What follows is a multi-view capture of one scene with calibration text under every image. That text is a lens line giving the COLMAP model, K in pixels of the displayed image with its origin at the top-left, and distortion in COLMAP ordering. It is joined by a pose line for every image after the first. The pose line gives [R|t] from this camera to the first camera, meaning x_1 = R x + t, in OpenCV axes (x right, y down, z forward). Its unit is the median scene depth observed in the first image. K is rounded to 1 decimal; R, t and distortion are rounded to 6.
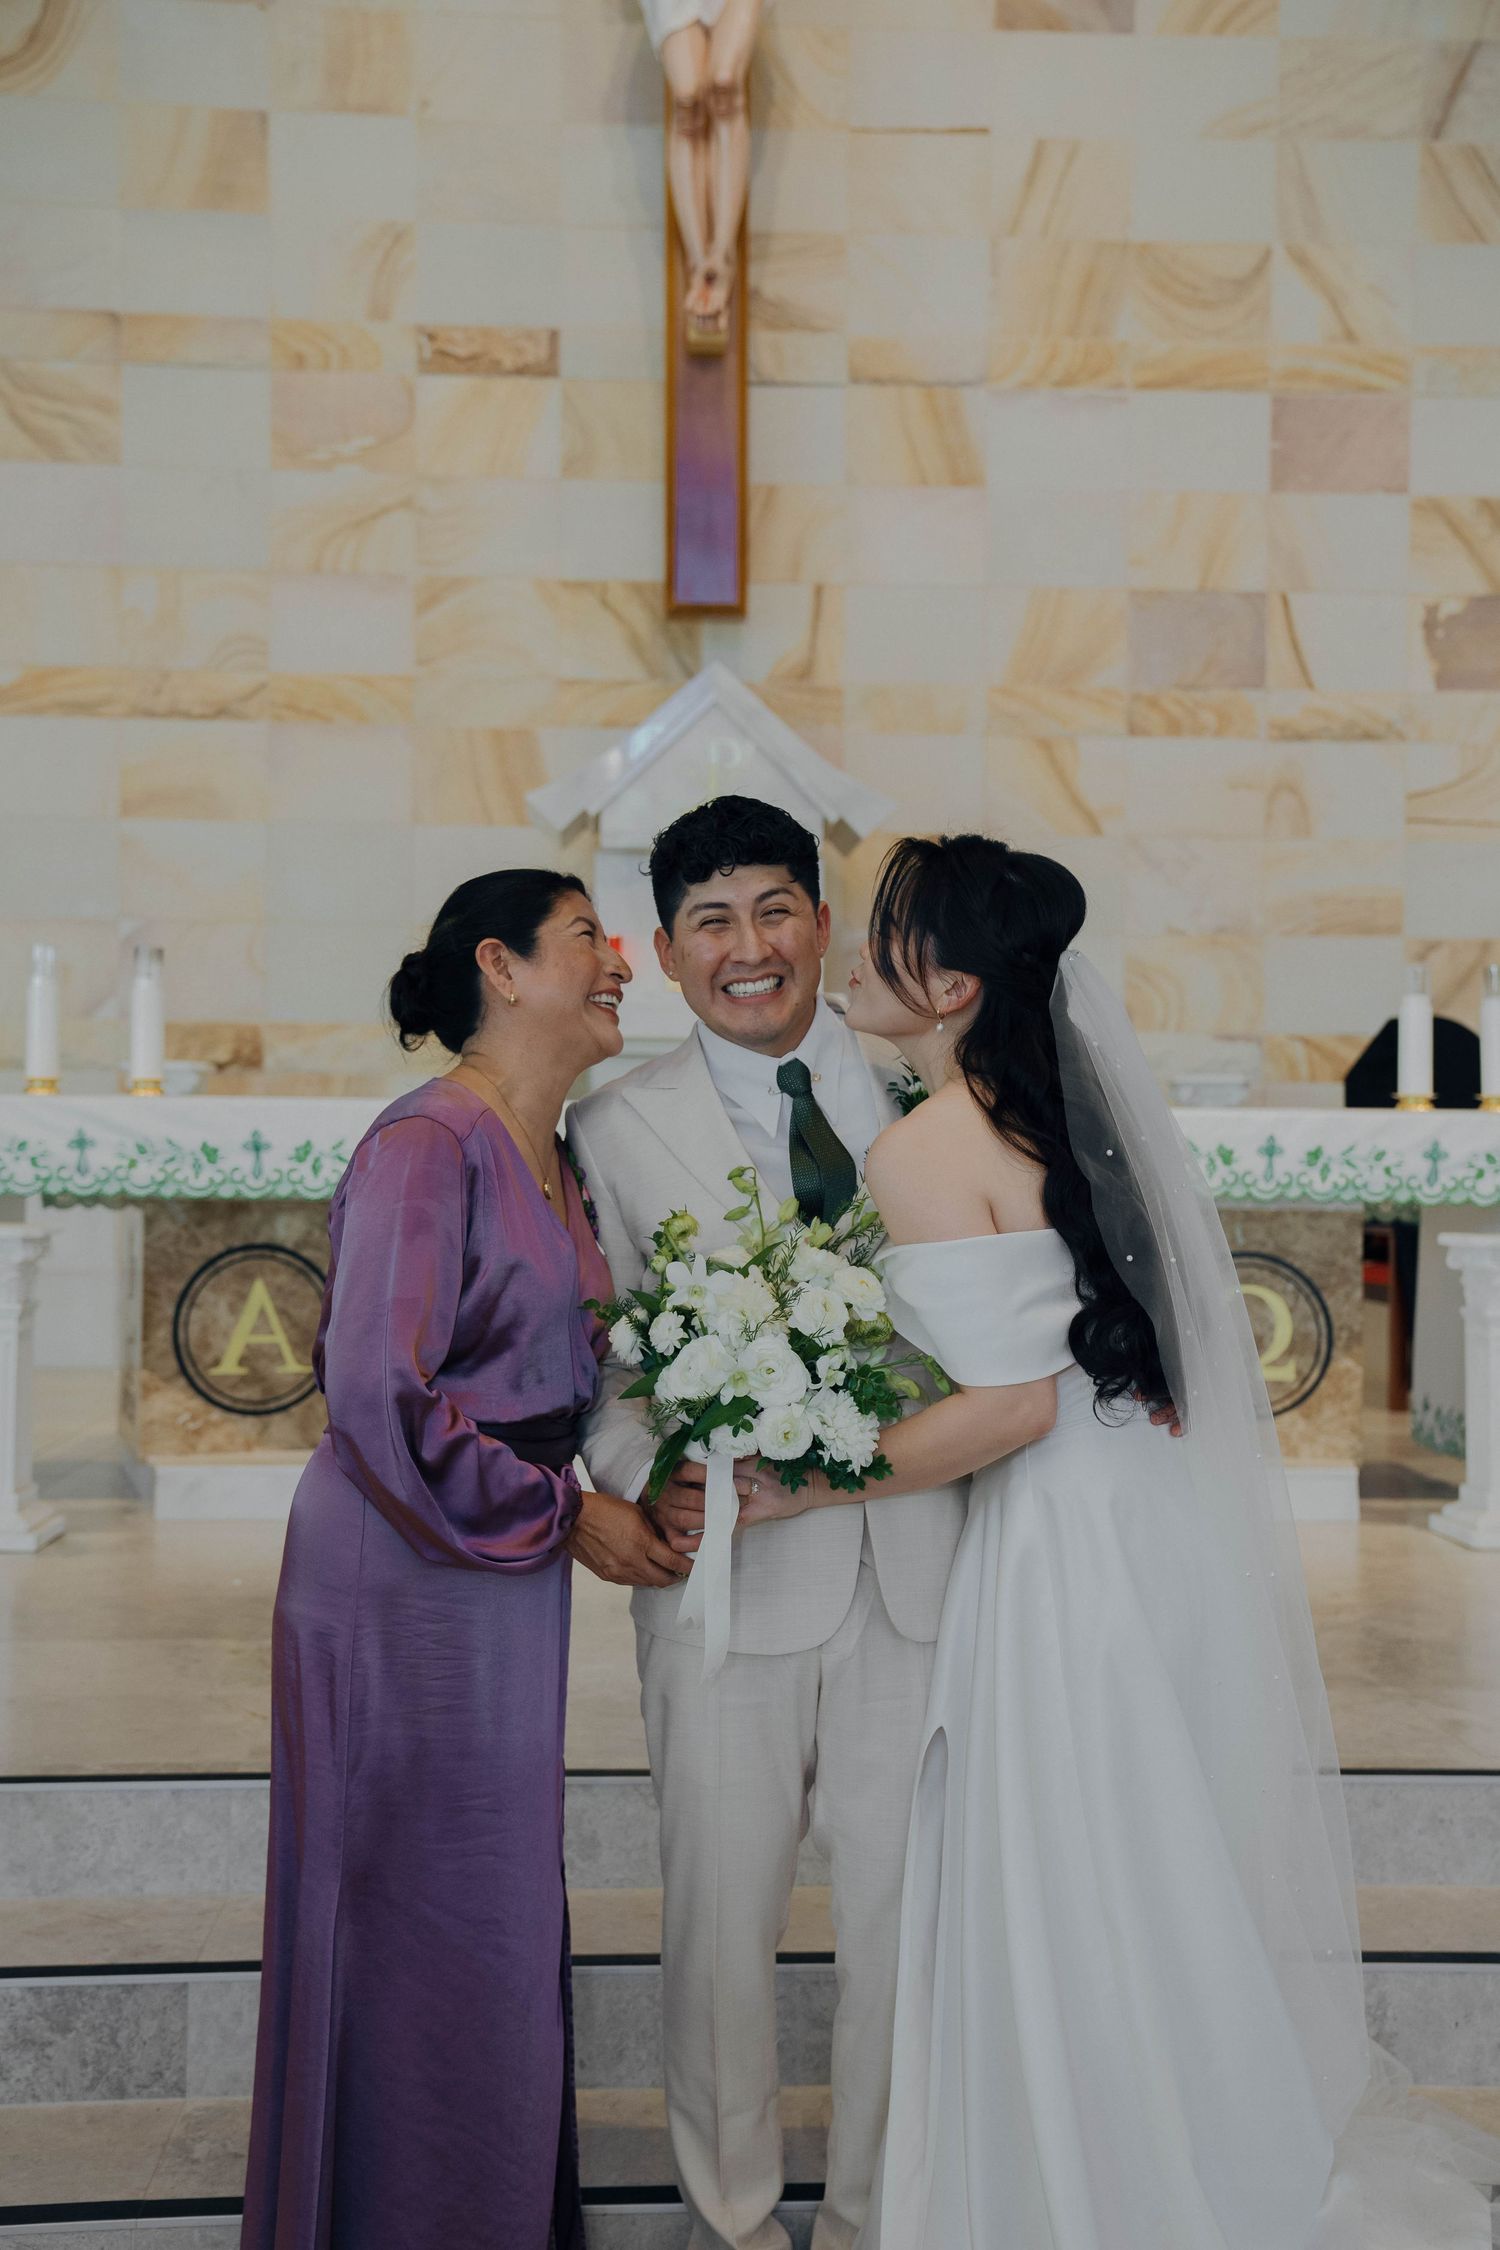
lens RADIAL K [[2553.3, 0, 750.0], [0, 2553.3, 1125.0], [0, 0, 1]] dist [0.063113, 0.136675]
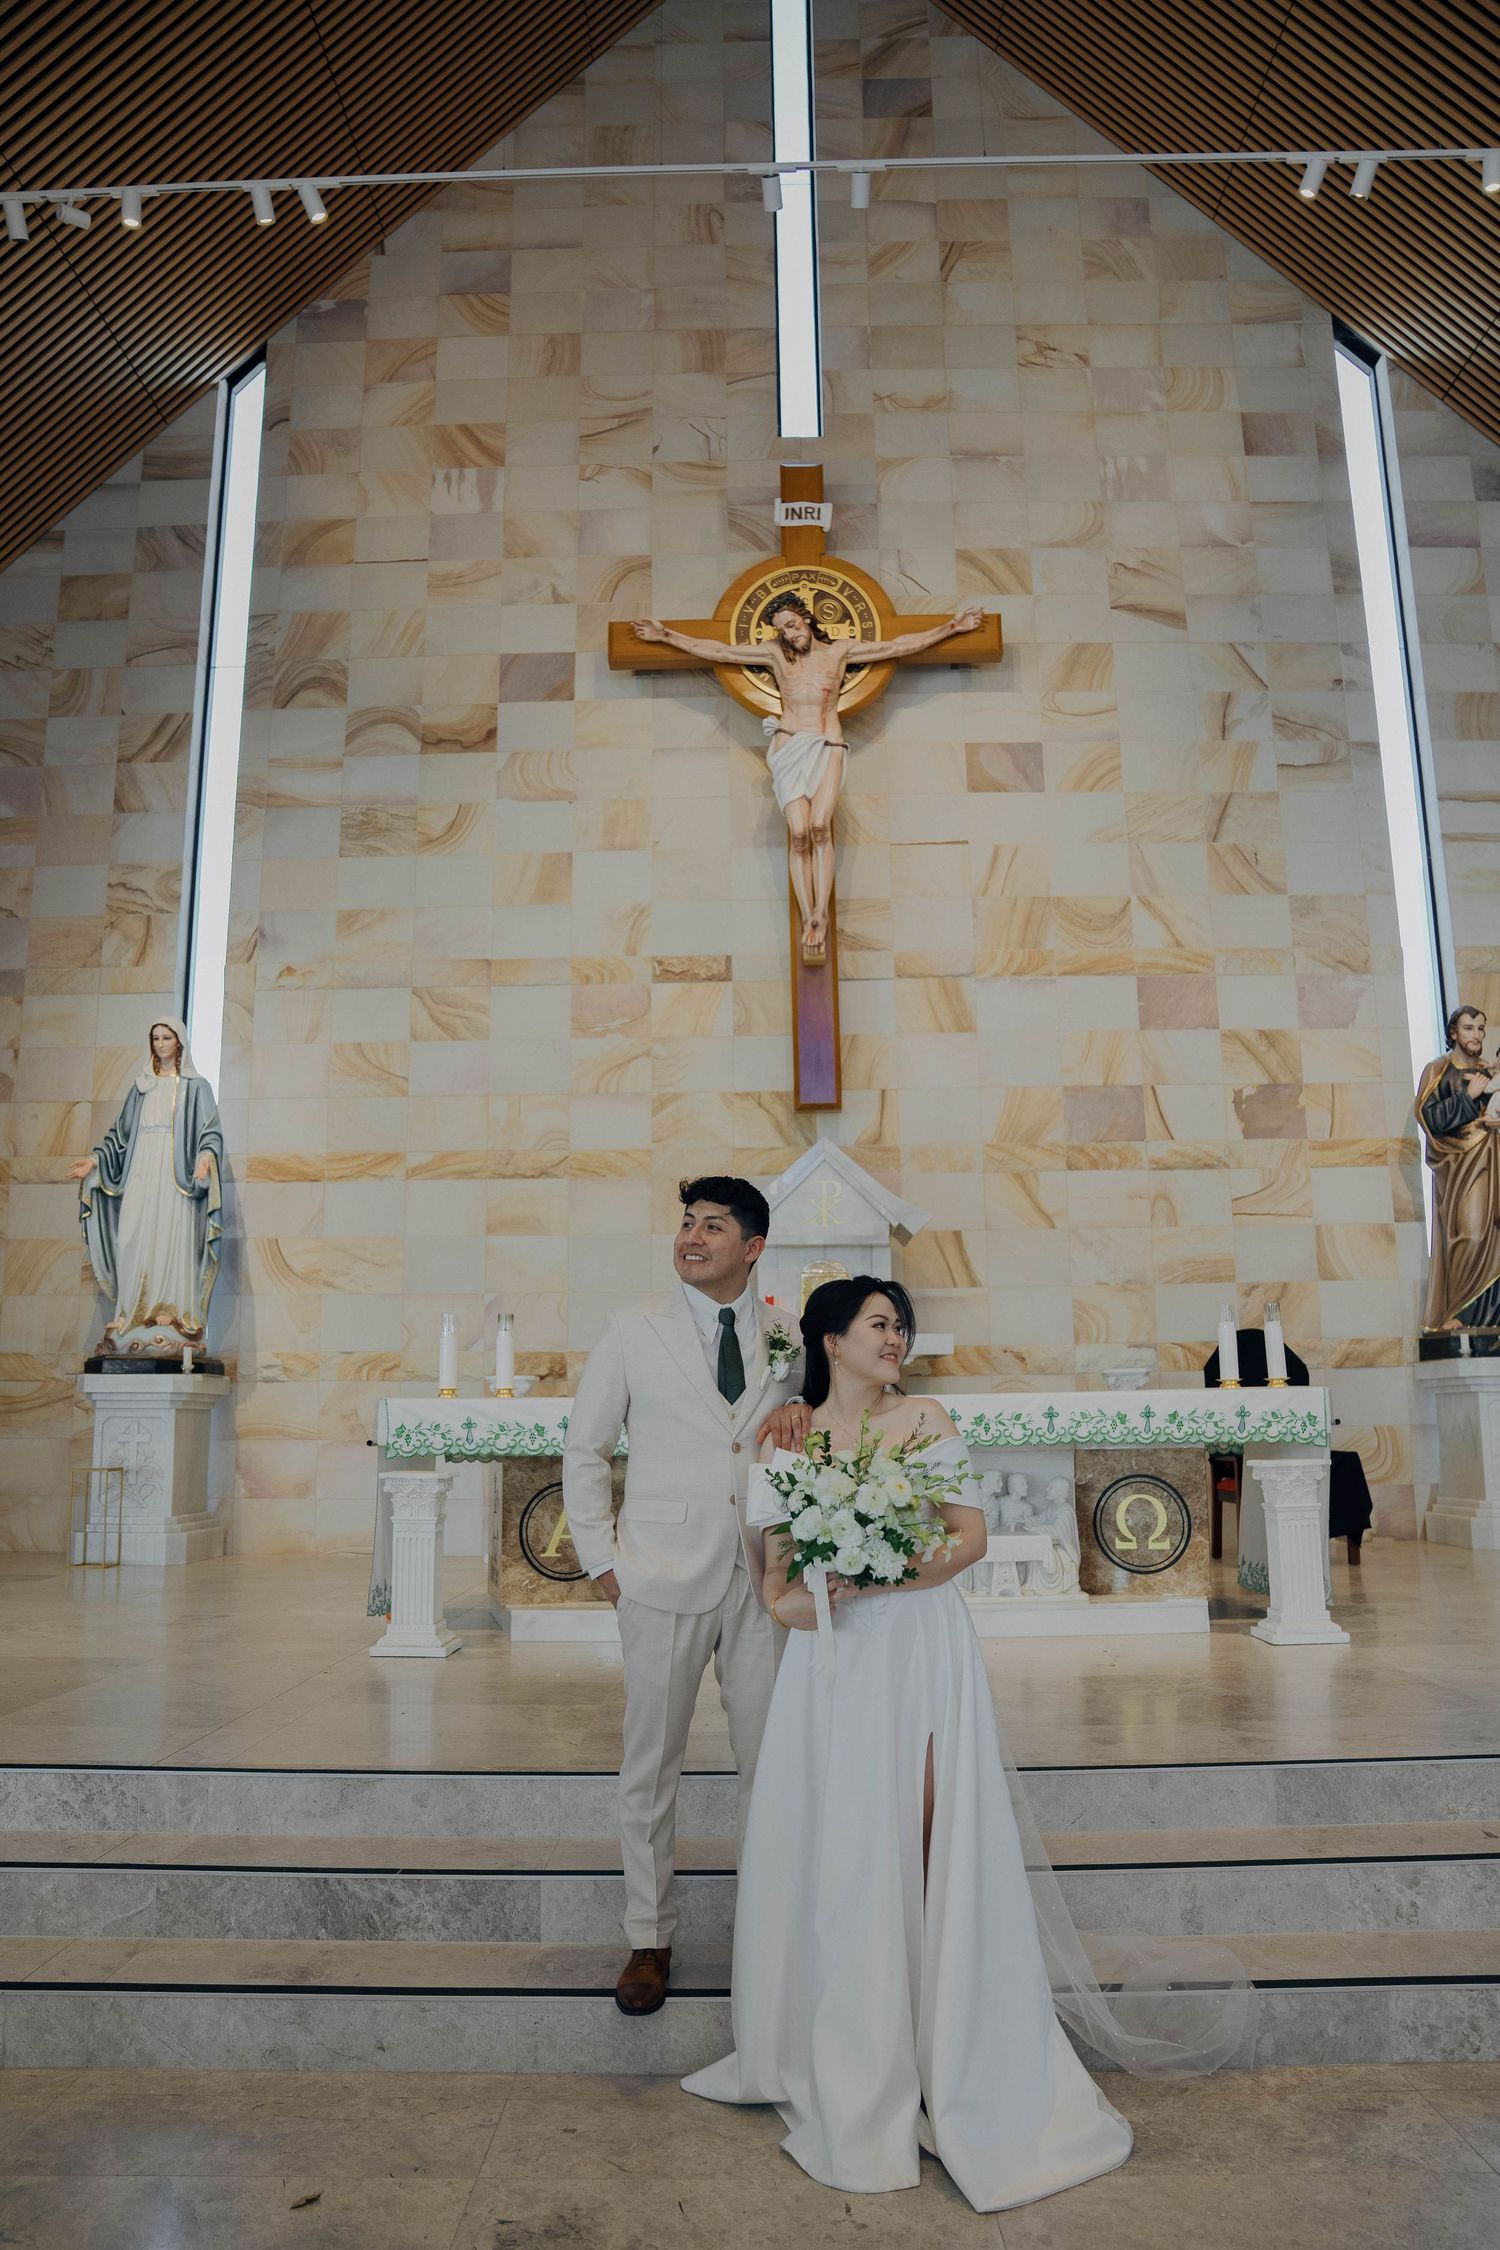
lens RADIAL K [[1630.1, 0, 750.0], [0, 1630.1, 1125.0], [0, 0, 1]] dist [-0.137487, 0.105960]
pose [[0.997061, -0.033102, -0.069093, 0.012721], [0.020973, 0.985323, -0.169405, -0.002850], [0.073687, 0.167458, 0.983122, -0.086385]]
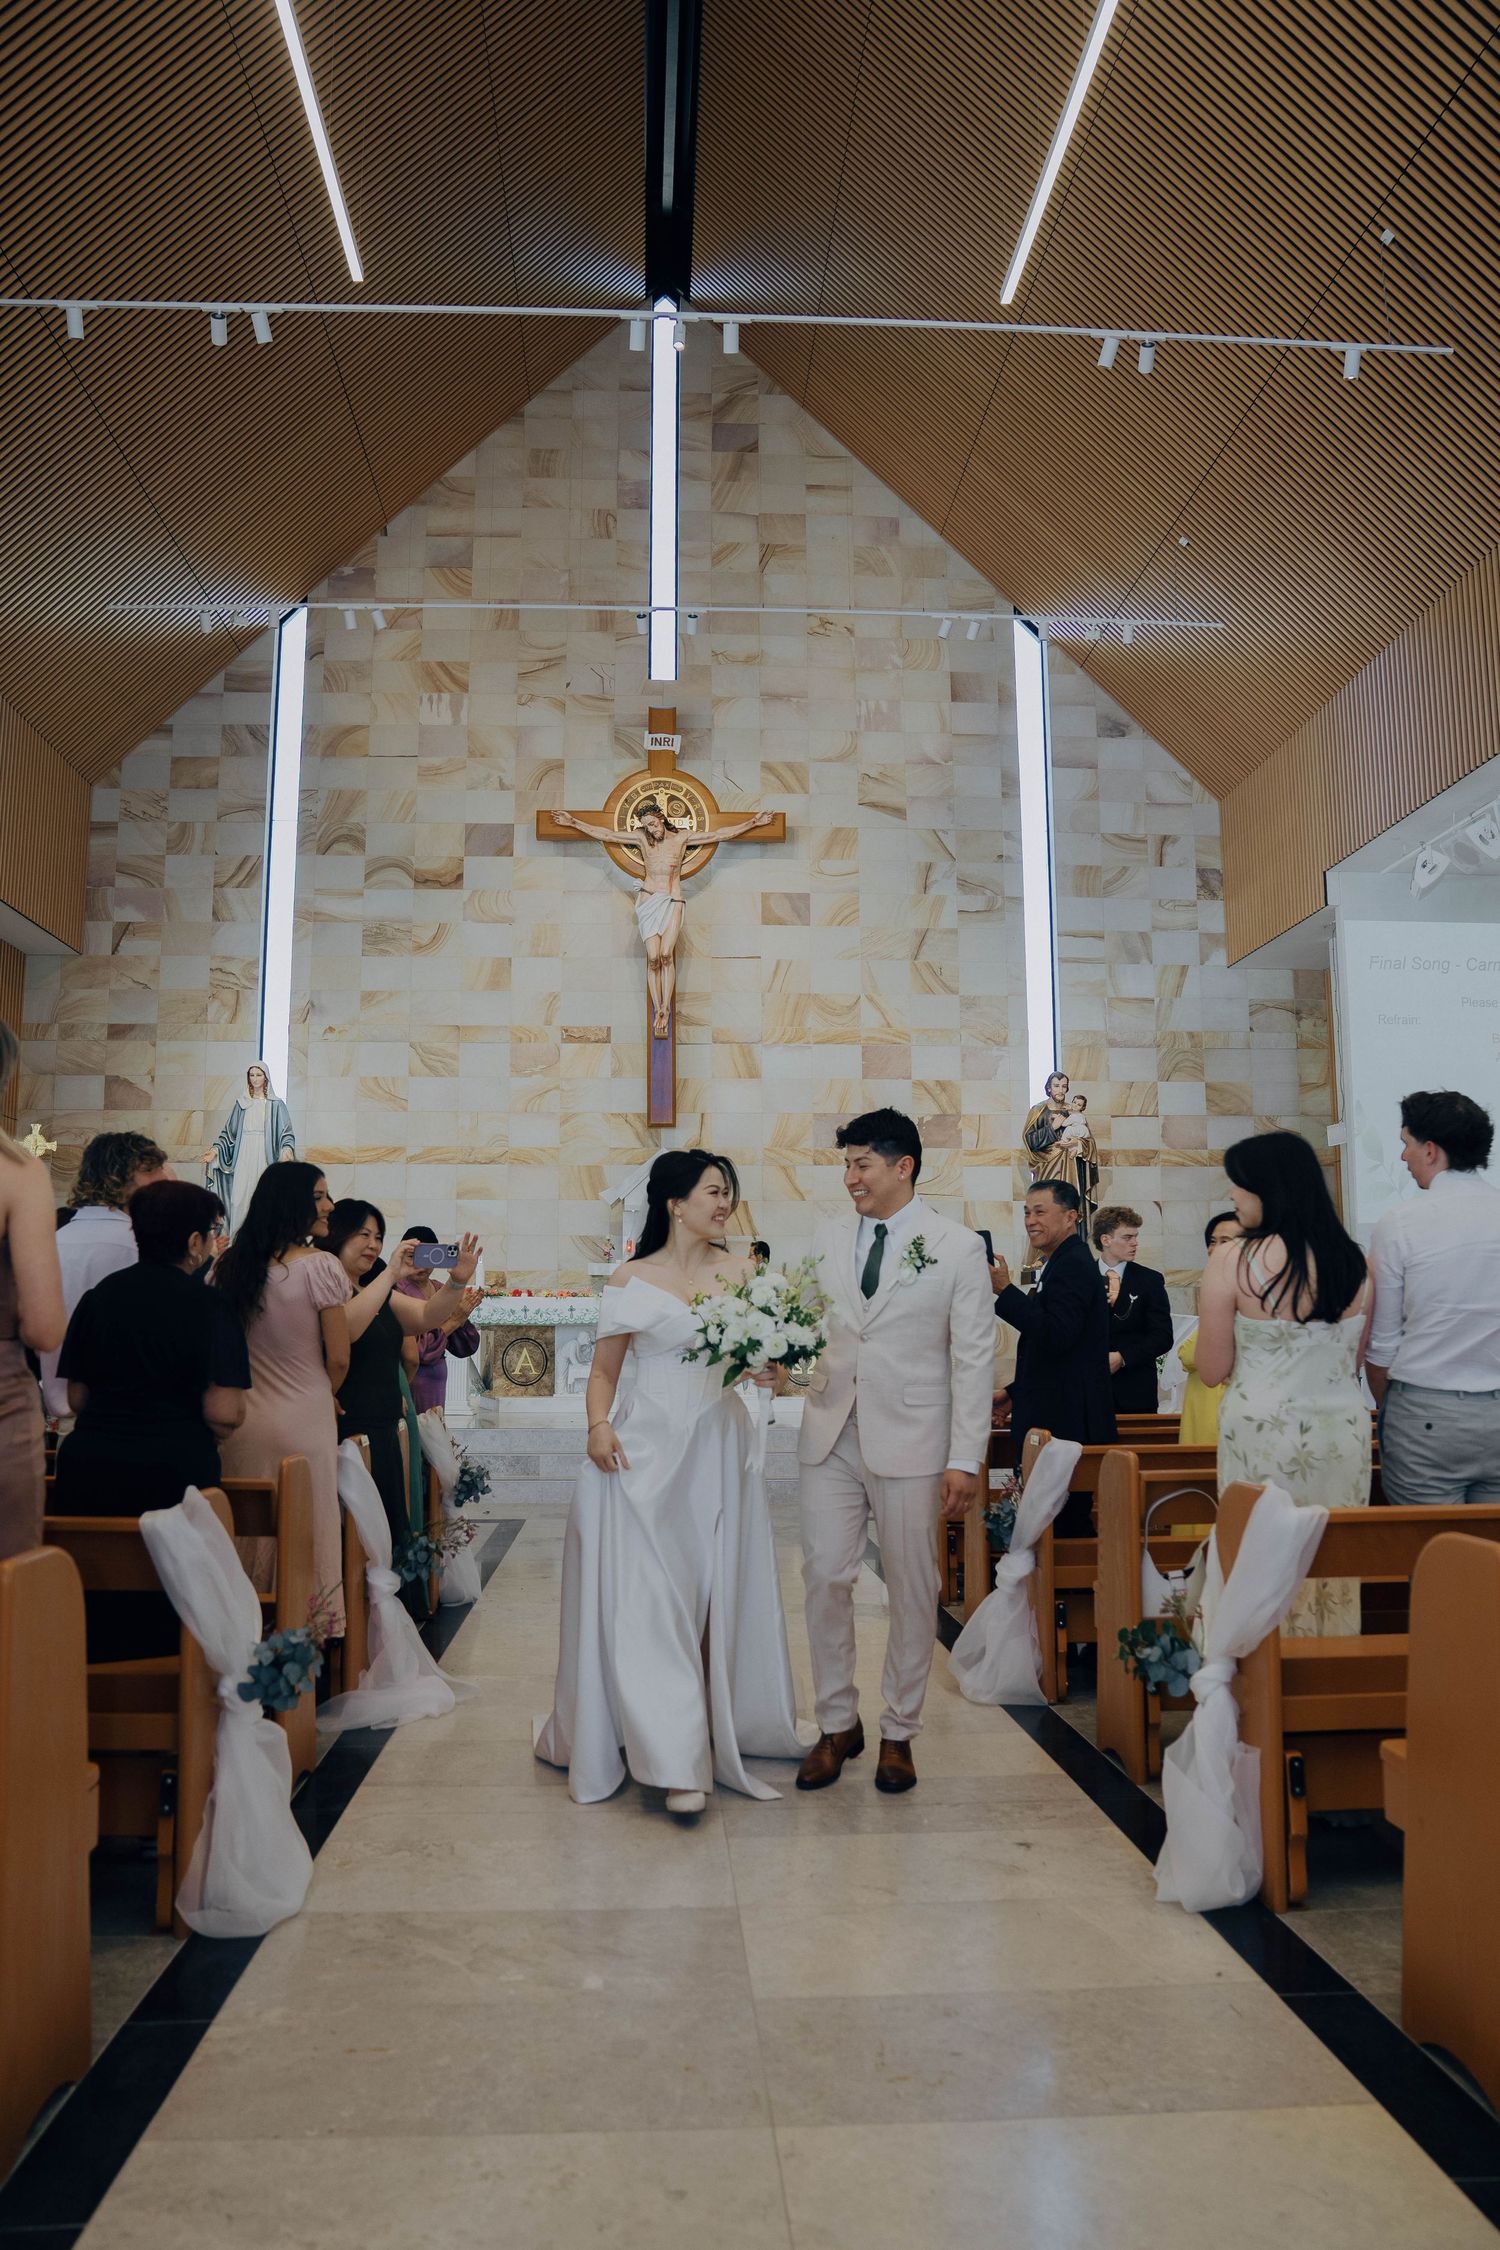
lens RADIAL K [[1630.1, 0, 750.0], [0, 1630.1, 1125.0], [0, 0, 1]] dist [-0.137487, 0.105960]
pose [[0.999922, -0.011233, 0.005387, 0.070393], [0.011783, 0.993155, -0.116212, 0.011012], [-0.004044, 0.116266, 0.993210, -0.792504]]
